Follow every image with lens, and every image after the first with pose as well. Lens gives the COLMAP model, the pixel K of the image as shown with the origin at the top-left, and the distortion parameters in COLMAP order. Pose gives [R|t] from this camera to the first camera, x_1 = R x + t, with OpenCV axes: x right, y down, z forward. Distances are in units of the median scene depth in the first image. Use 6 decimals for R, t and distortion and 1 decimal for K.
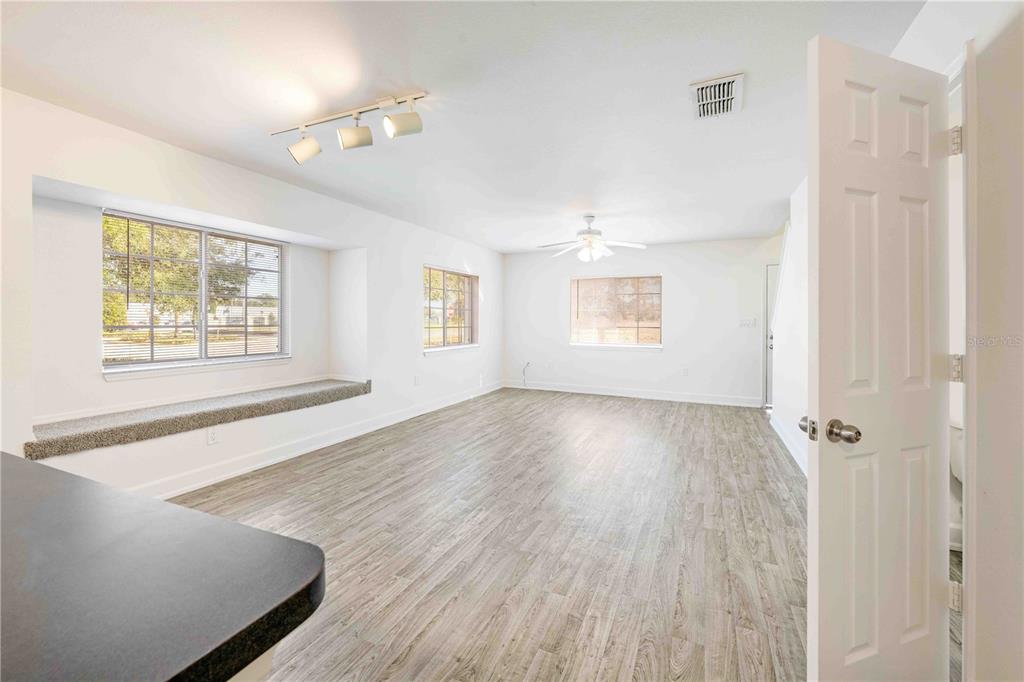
lens RADIAL K [[429.2, 0, 512.4], [0, 429.2, 316.8], [0, 0, 1]] dist [0.000686, 0.000279]
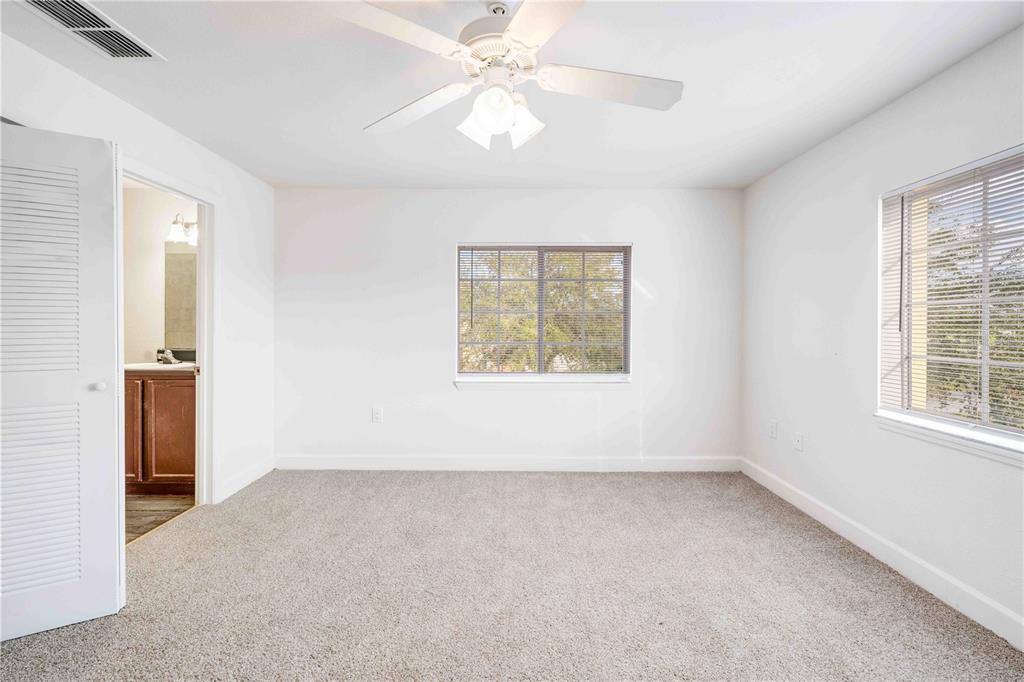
lens RADIAL K [[412.8, 0, 516.0], [0, 412.8, 328.1], [0, 0, 1]] dist [0.000750, 0.000071]
pose [[0.415271, 0.003424, -0.909691, 0.378132], [0.004350, 0.999974, 0.005750, 0.000391], [0.909687, -0.006345, 0.415245, 0.800372]]
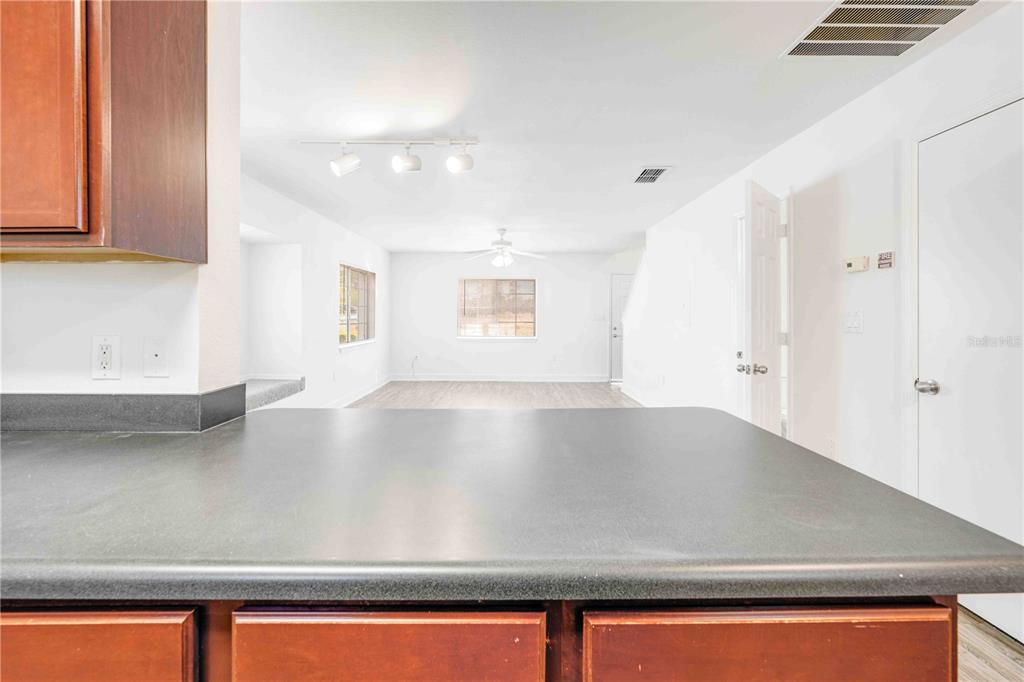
lens RADIAL K [[429.2, 0, 512.4], [0, 429.2, 316.8], [0, 0, 1]] dist [0.000686, 0.000279]
pose [[0.909606, -0.003724, 0.415456, -0.247783], [-0.000443, 0.999951, 0.009934, -0.002322], [-0.415472, -0.009220, 0.909559, -0.085428]]
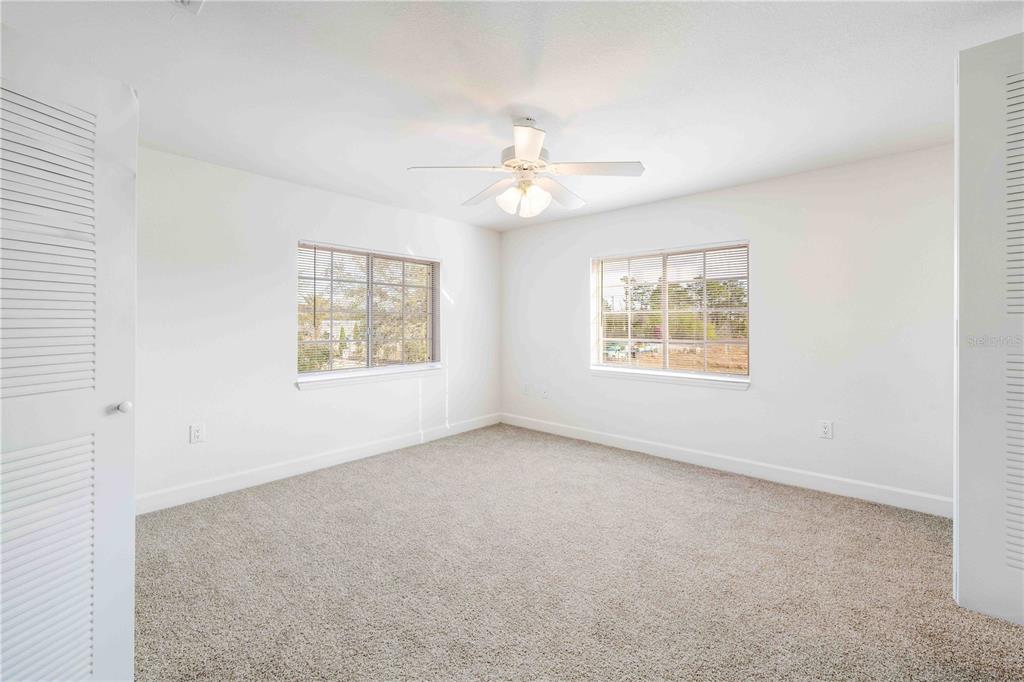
lens RADIAL K [[414.5, 0, 509.3], [0, 414.5, 321.8], [0, 0, 1]] dist [-0.000210, 0.000006]
pose [[0.953715, -0.006513, -0.300641, 0.256755], [0.006909, 0.999976, 0.000253, -0.002395], [0.300632, -0.002319, 0.953737, 0.505445]]
